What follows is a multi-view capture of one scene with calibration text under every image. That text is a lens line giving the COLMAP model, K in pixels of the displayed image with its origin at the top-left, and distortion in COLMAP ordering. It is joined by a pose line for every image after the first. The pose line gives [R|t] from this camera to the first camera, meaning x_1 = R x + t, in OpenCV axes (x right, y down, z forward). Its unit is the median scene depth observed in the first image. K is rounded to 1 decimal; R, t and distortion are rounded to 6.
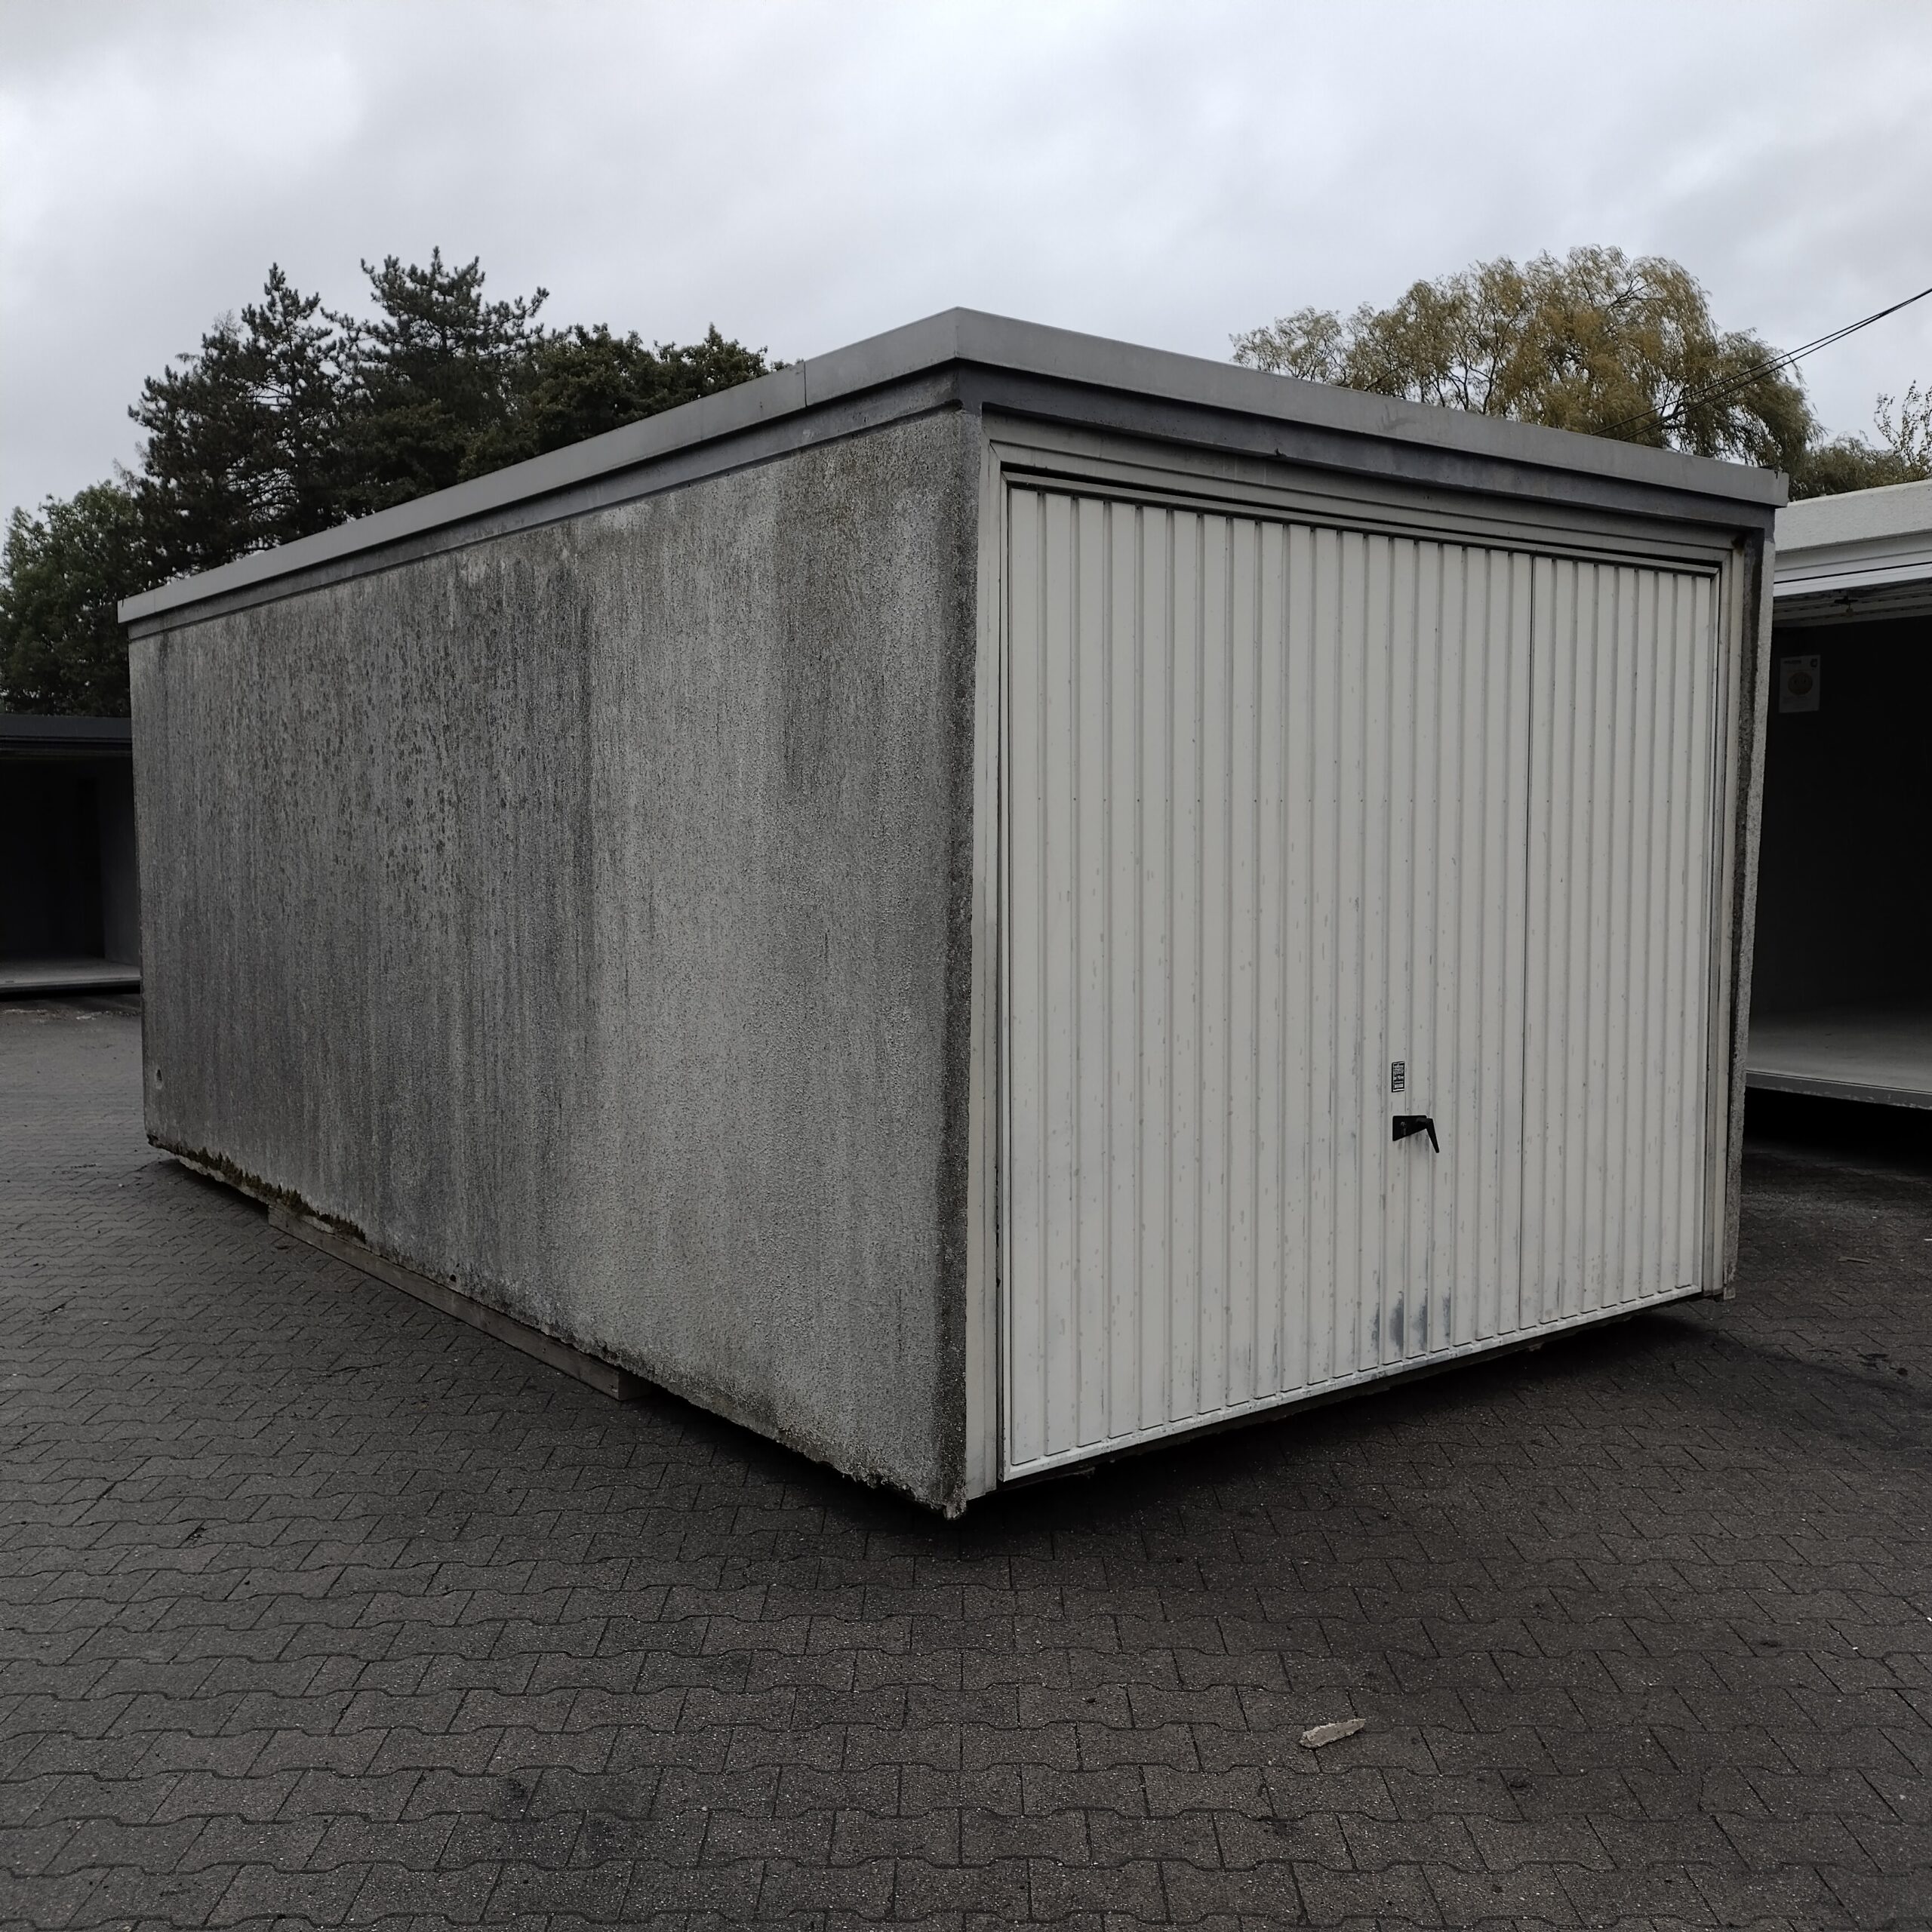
lens RADIAL K [[1910.7, 0, 956.9], [0, 1910.7, 967.8], [0, 0, 1]] dist [0.032407, 0.000000]
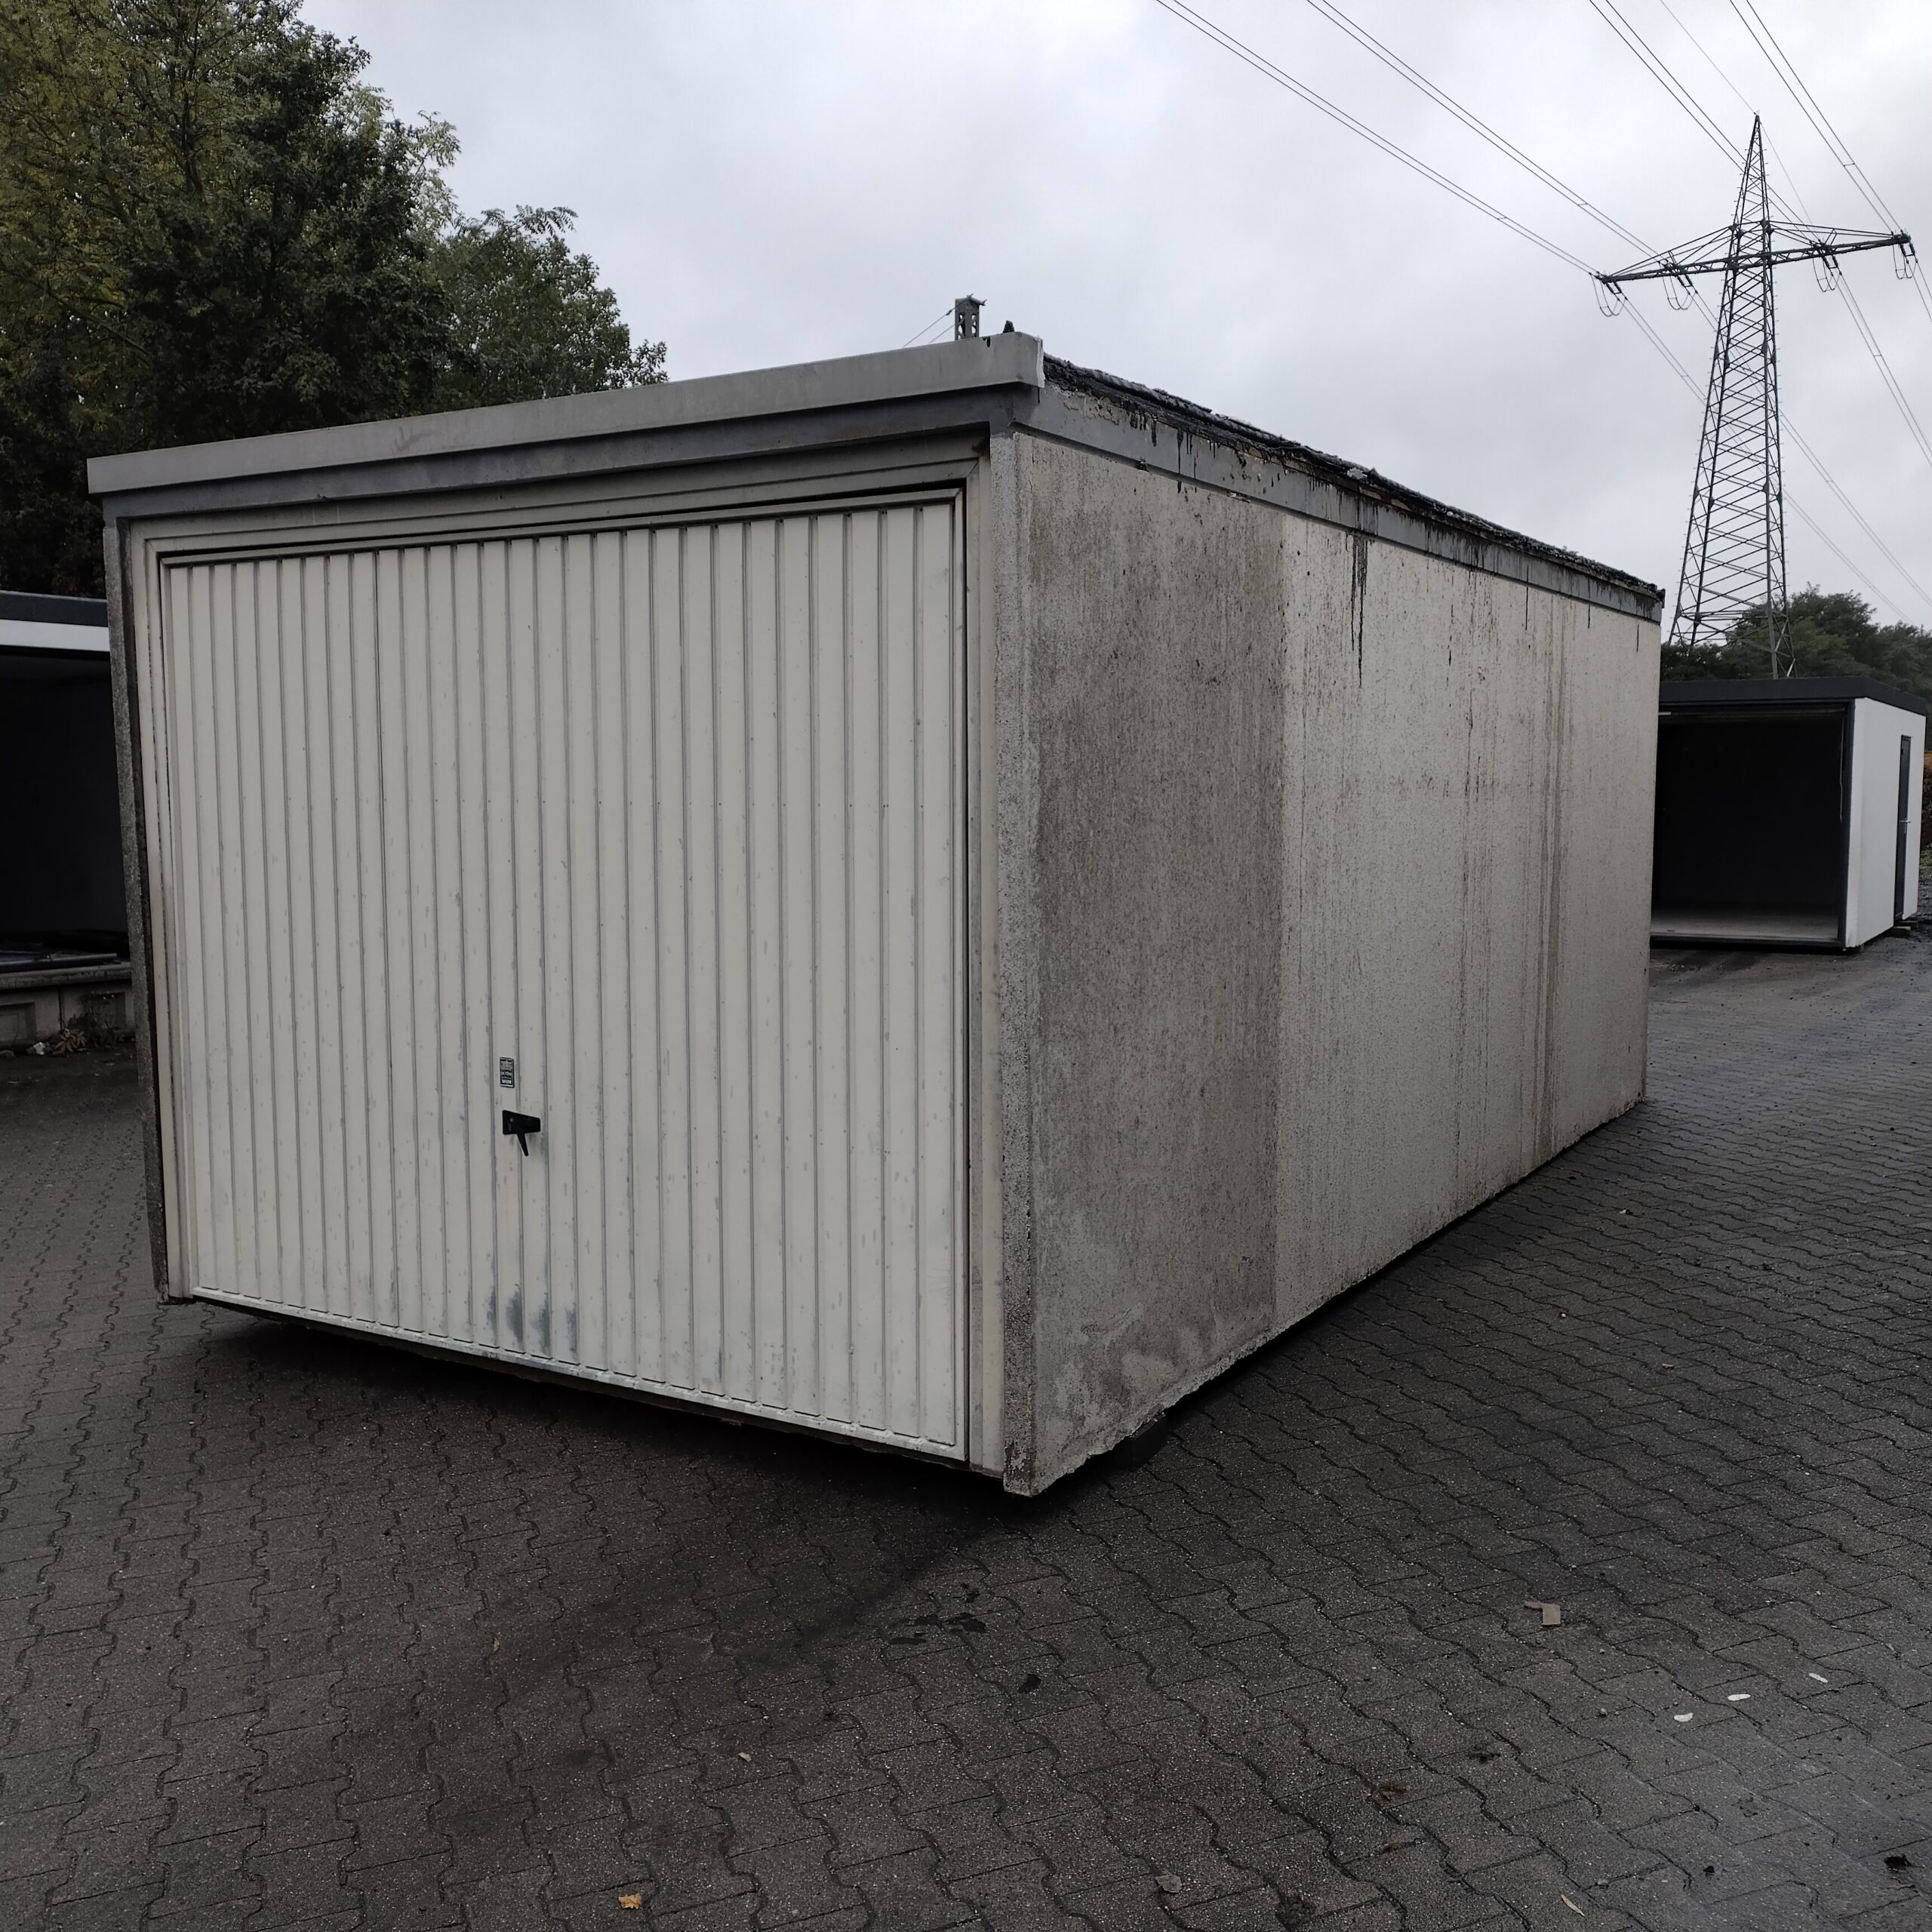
lens RADIAL K [[1910.7, 0, 968.5], [0, 1910.7, 967.1], [0, 0, 1]] dist [0.032407, 0.000000]
pose [[0.355852, 0.099361, -0.929245, 1.257027], [-0.072346, 0.994277, 0.078609, -0.096521], [0.931738, 0.039254, 0.361004, 0.858884]]
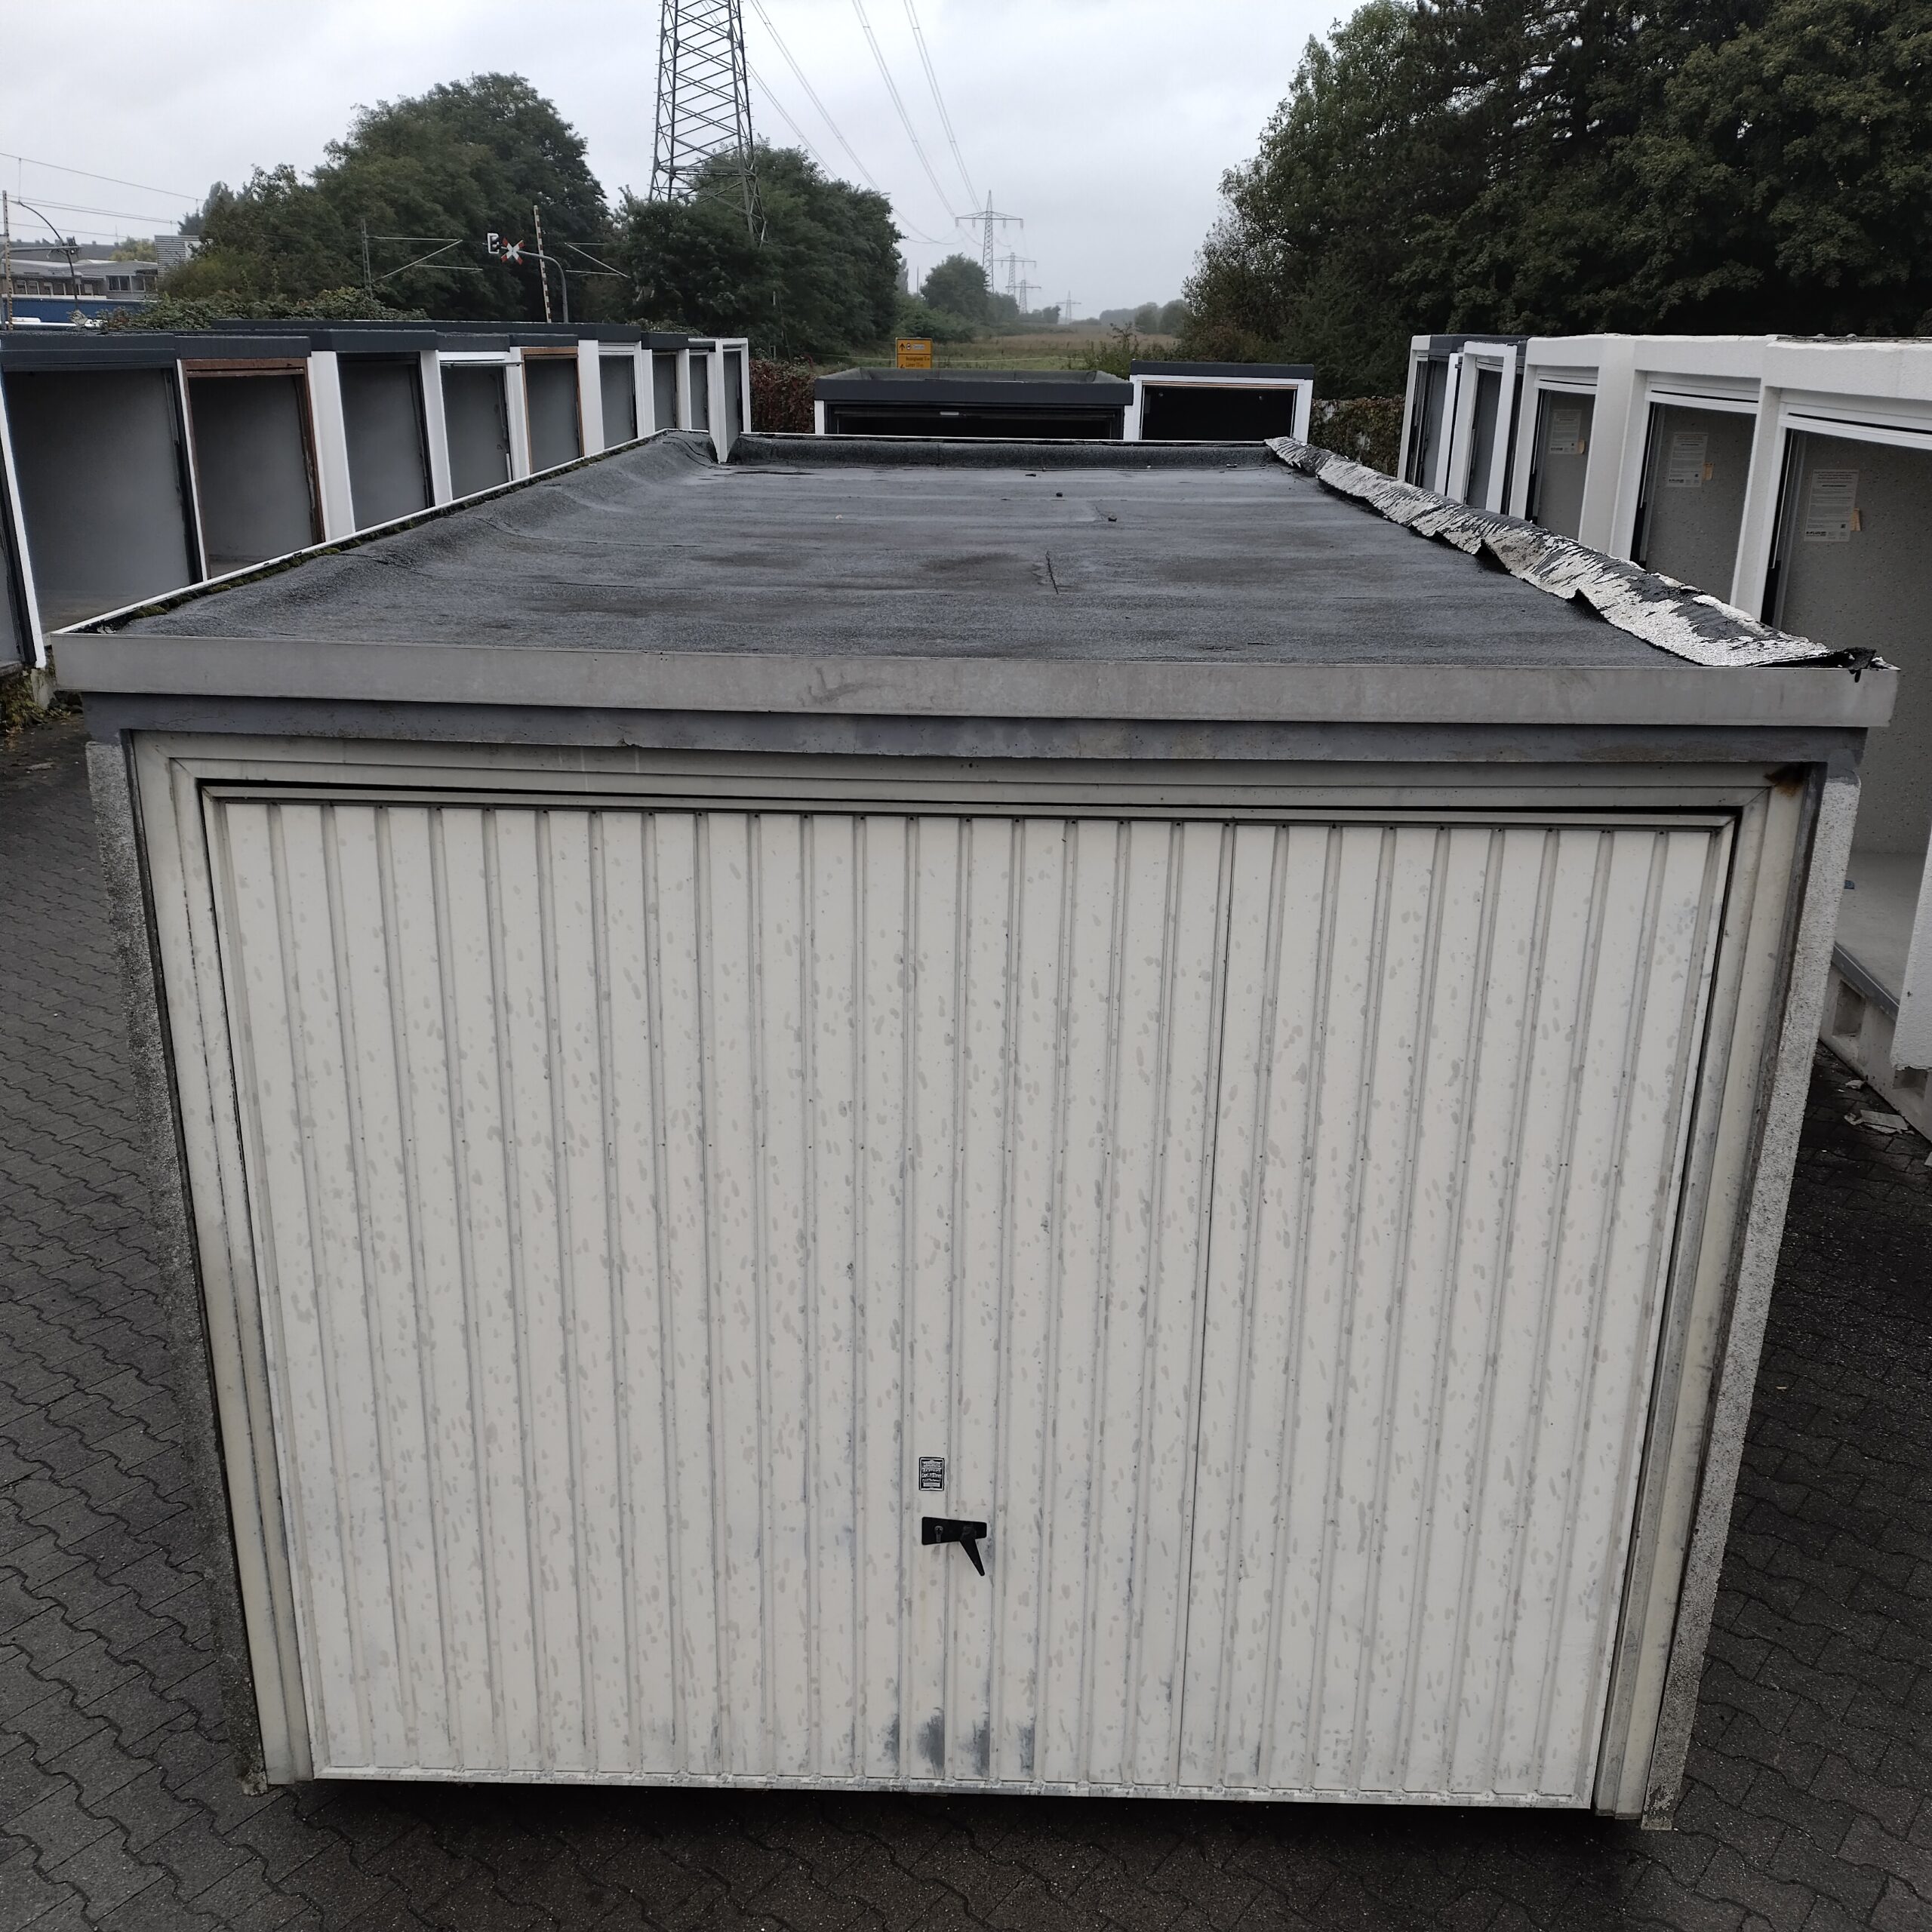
lens RADIAL K [[1910.7, 0, 964.5], [0, 1910.7, 964.7], [0, 0, 1]] dist [0.032407, 0.000000]
pose [[0.782402, 0.217949, -0.583391, 0.653239], [-0.067016, 0.960788, 0.269064, -0.355663], [0.619157, -0.171420, 0.766329, 0.442924]]
